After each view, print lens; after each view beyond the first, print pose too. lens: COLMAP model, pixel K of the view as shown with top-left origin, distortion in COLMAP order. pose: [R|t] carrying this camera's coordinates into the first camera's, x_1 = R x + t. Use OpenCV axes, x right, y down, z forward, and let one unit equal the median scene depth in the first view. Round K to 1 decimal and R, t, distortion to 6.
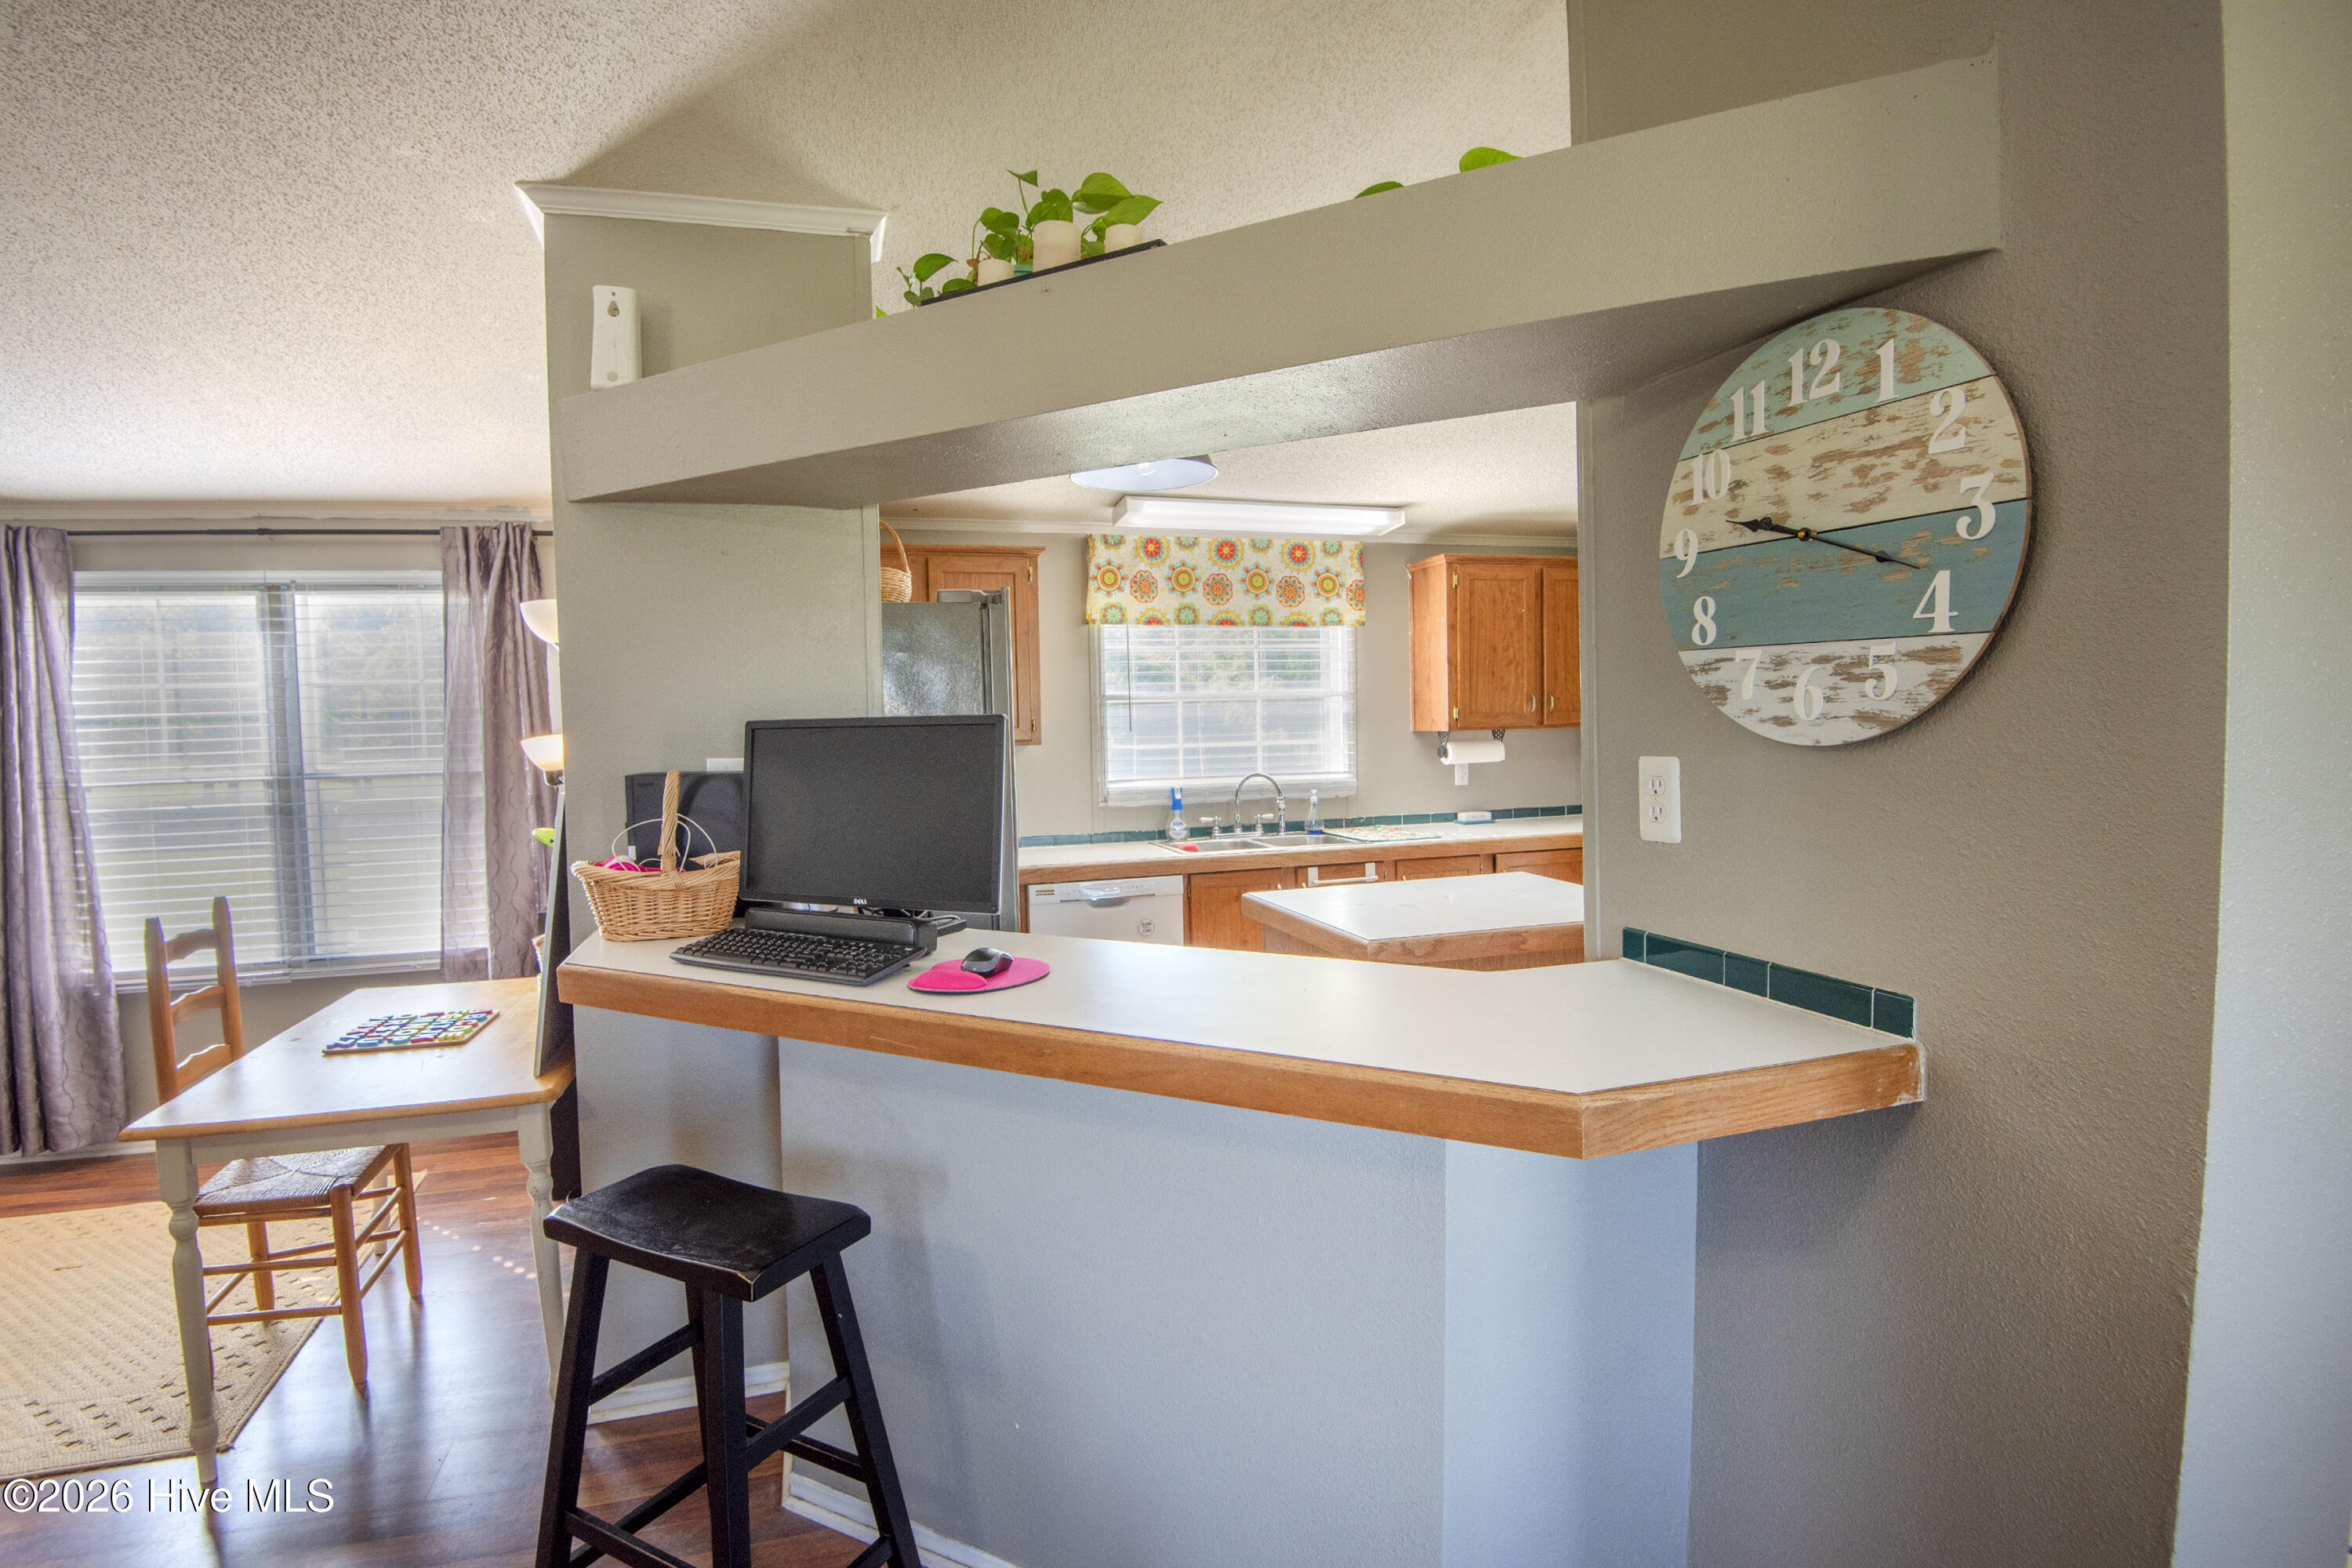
lens RADIAL K [[1111.8, 0, 1145.8], [0, 1111.8, 784.3], [0, 0, 1]] dist [-0.022391, -0.015248]
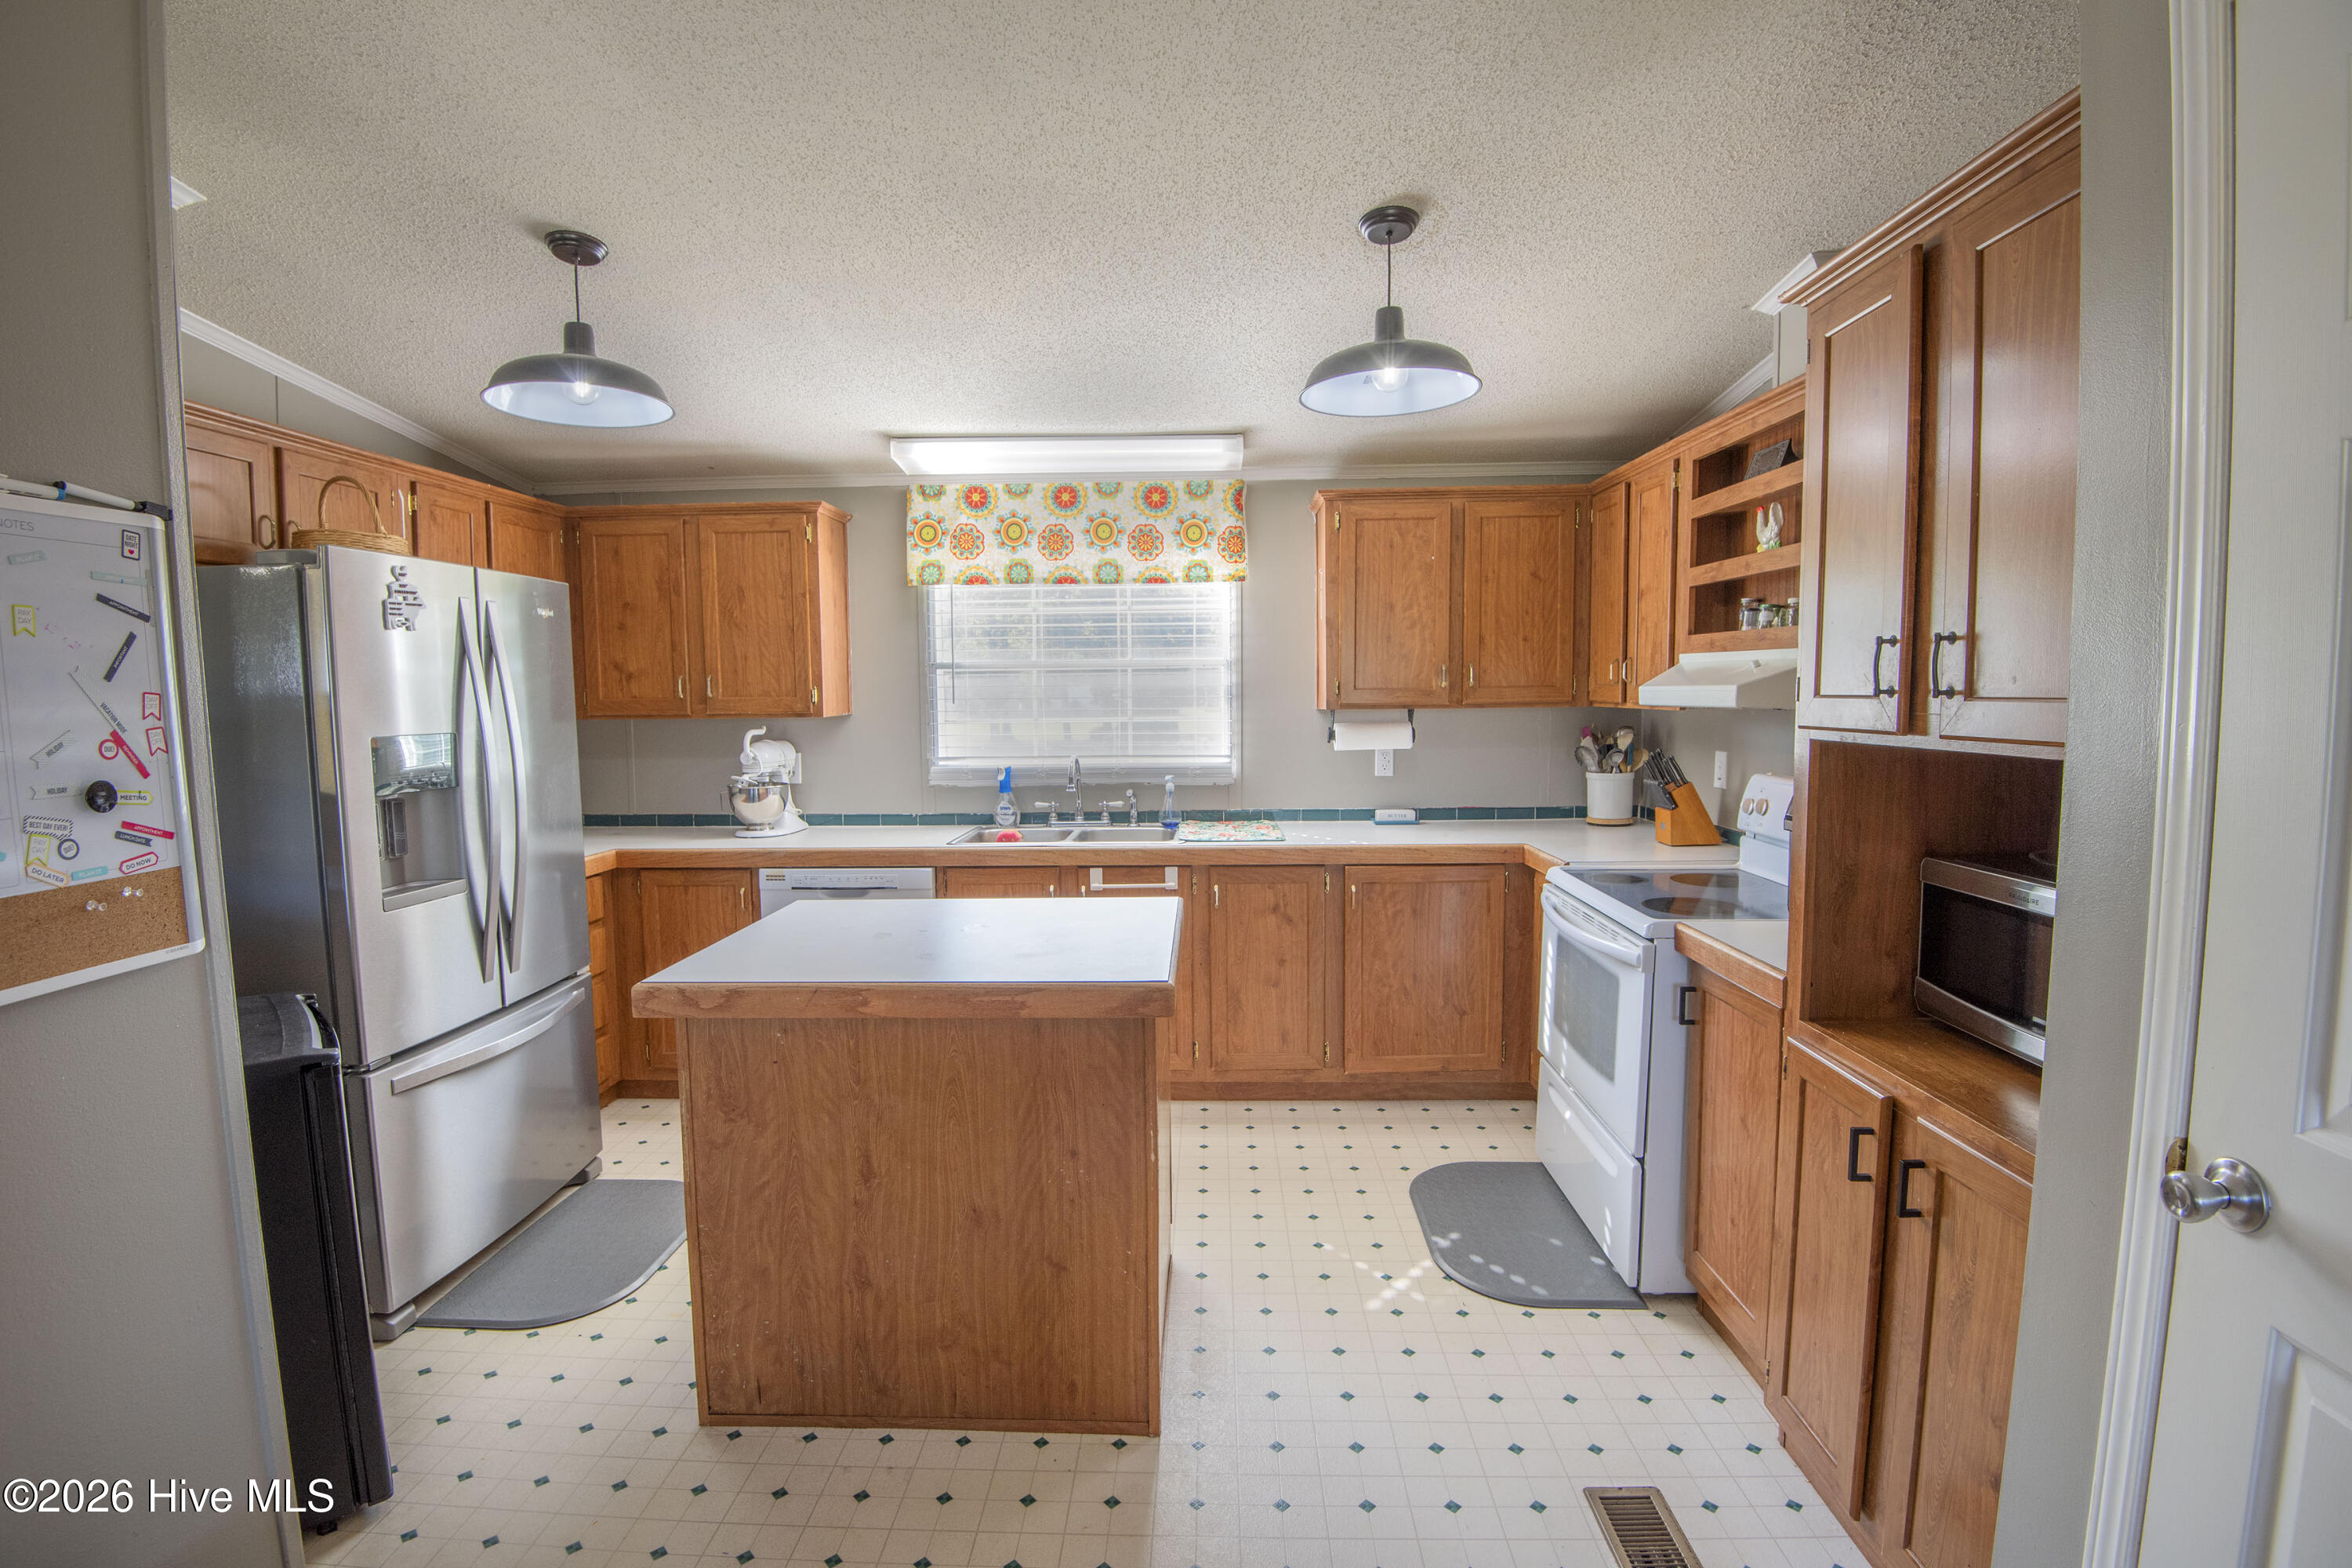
lens RADIAL K [[1111.8, 0, 1150.2], [0, 1111.8, 797.0], [0, 0, 1]] dist [-0.022391, -0.015248]
pose [[0.944363, 0.044310, -0.325906, 0.421378], [-0.030468, 0.998409, 0.047457, -0.018732], [0.327490, -0.034887, 0.944210, 0.188664]]
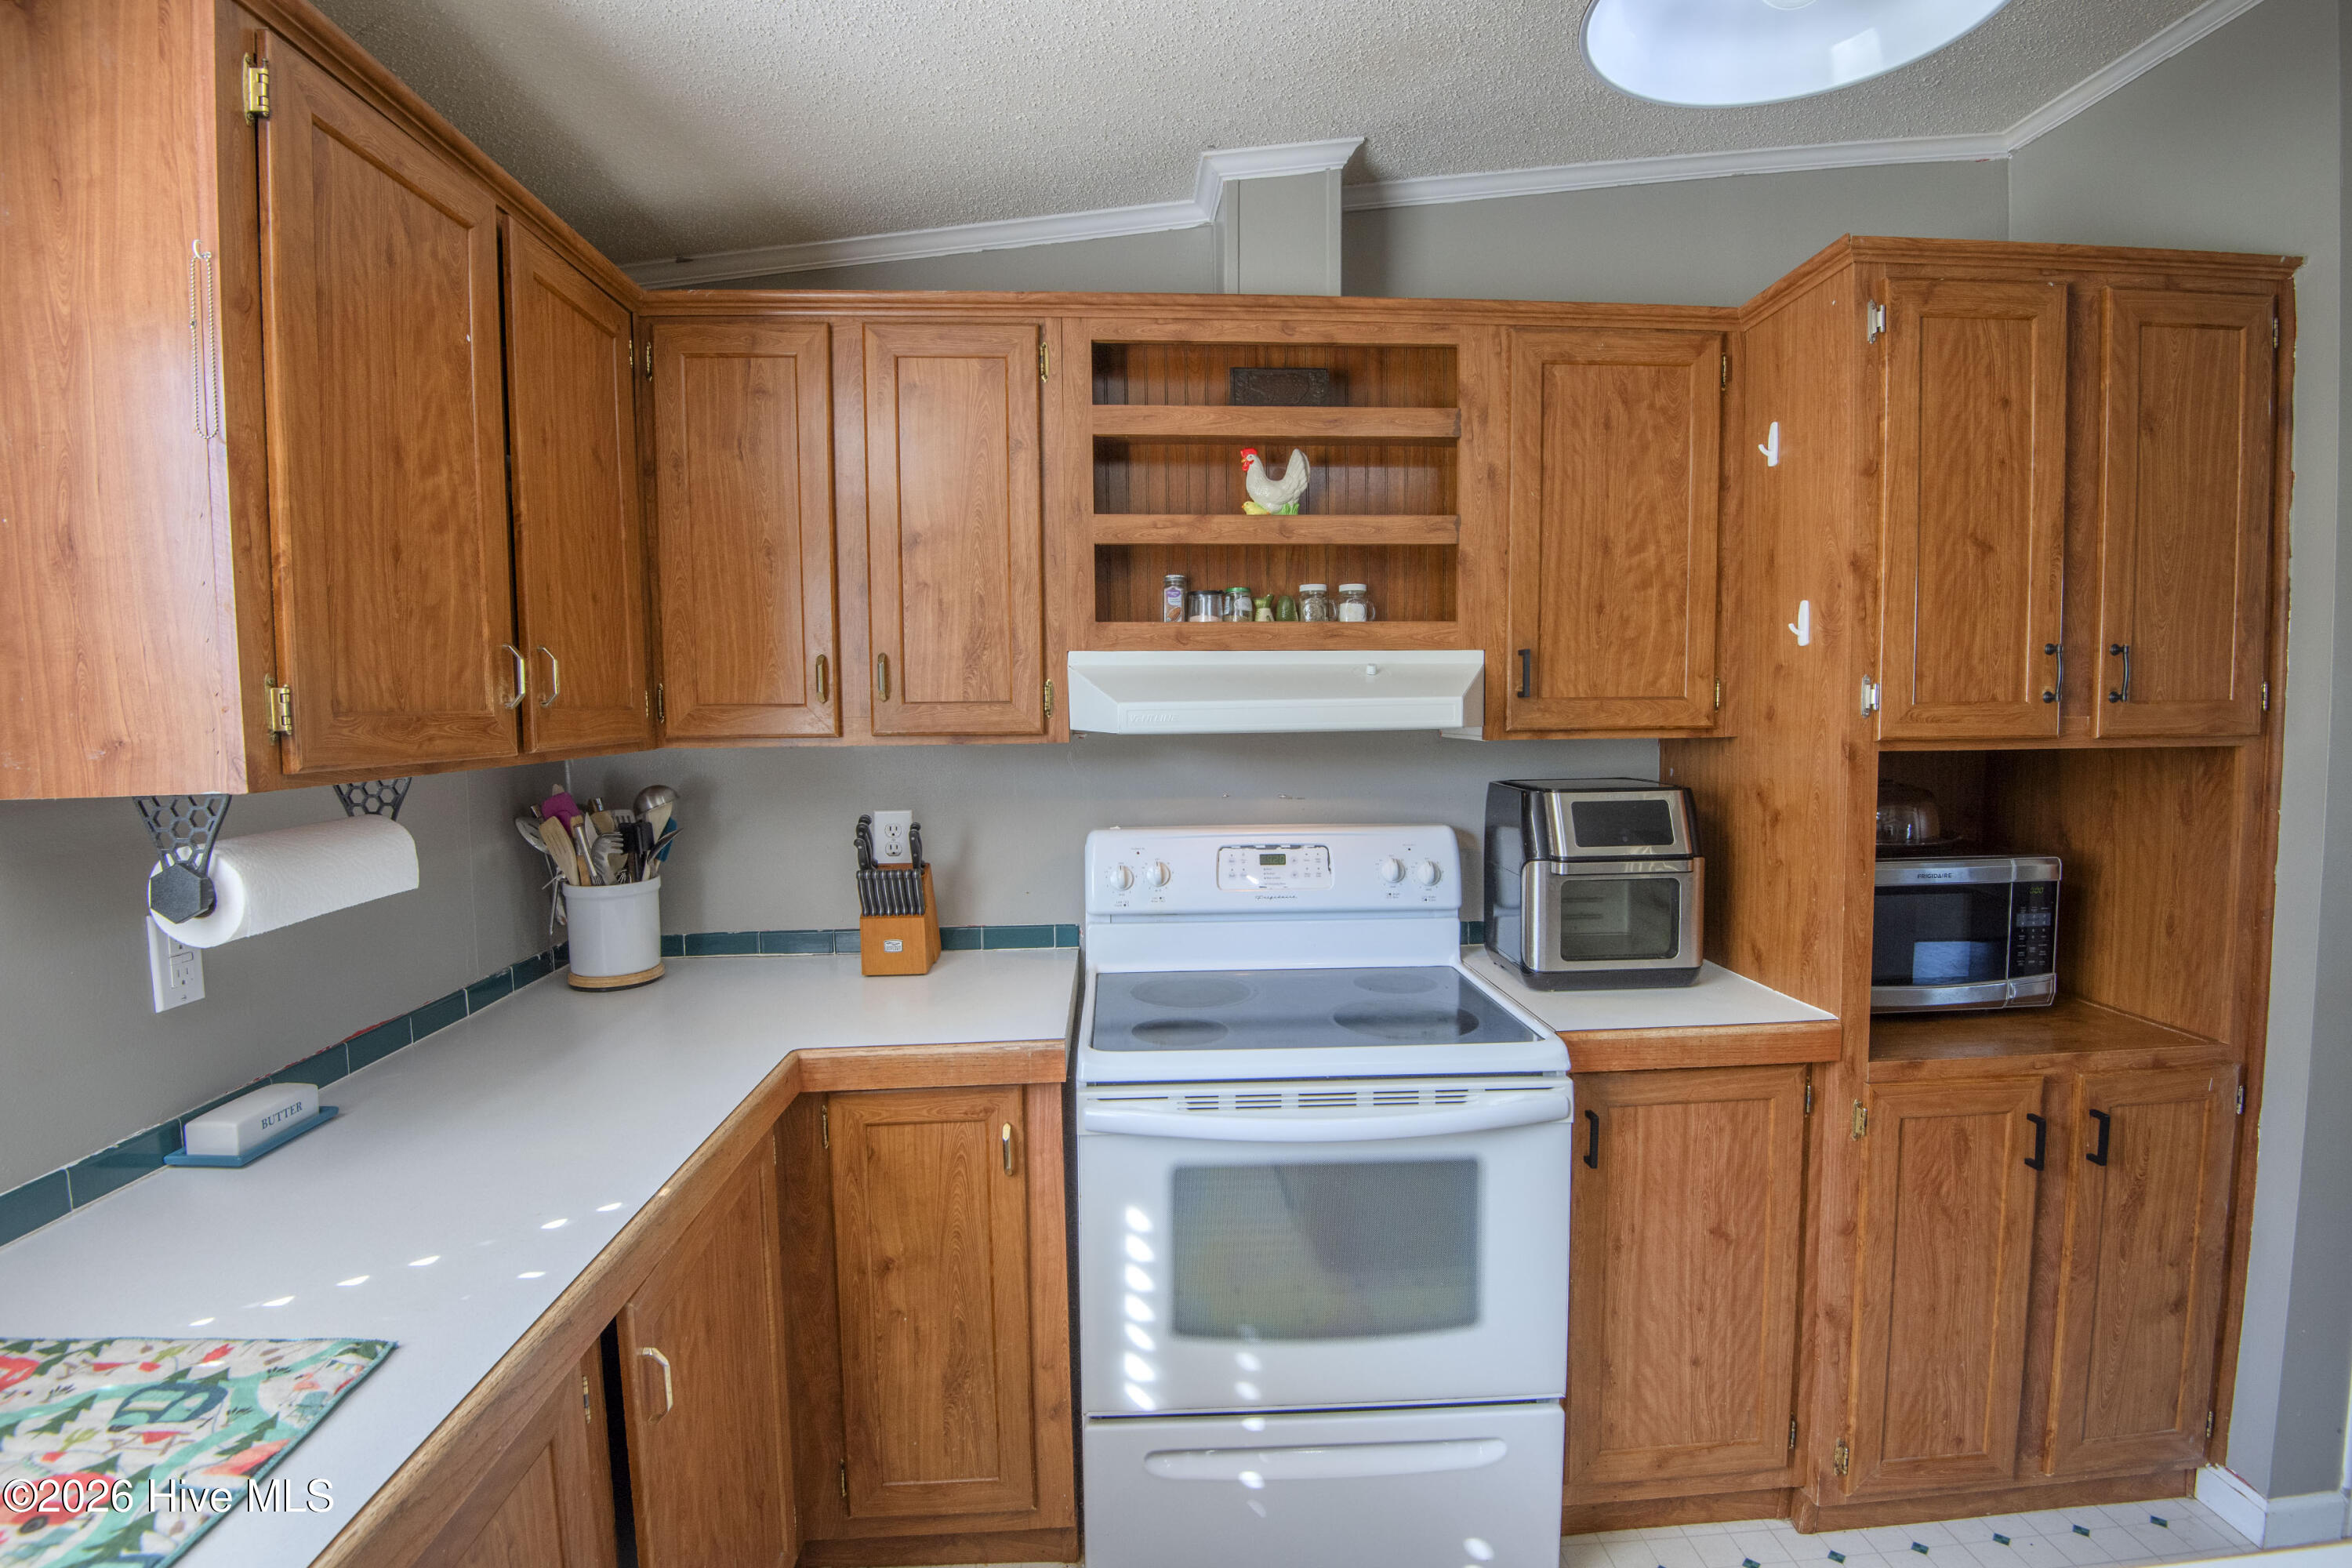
lens RADIAL K [[1111.8, 0, 1181.7], [0, 1111.8, 781.8], [0, 0, 1]] dist [-0.022391, -0.015248]
pose [[0.229645, -0.048874, 0.972047, 0.115401], [0.065103, 0.997273, 0.034762, -0.046271], [-0.971095, 0.055300, 0.232200, 0.787391]]
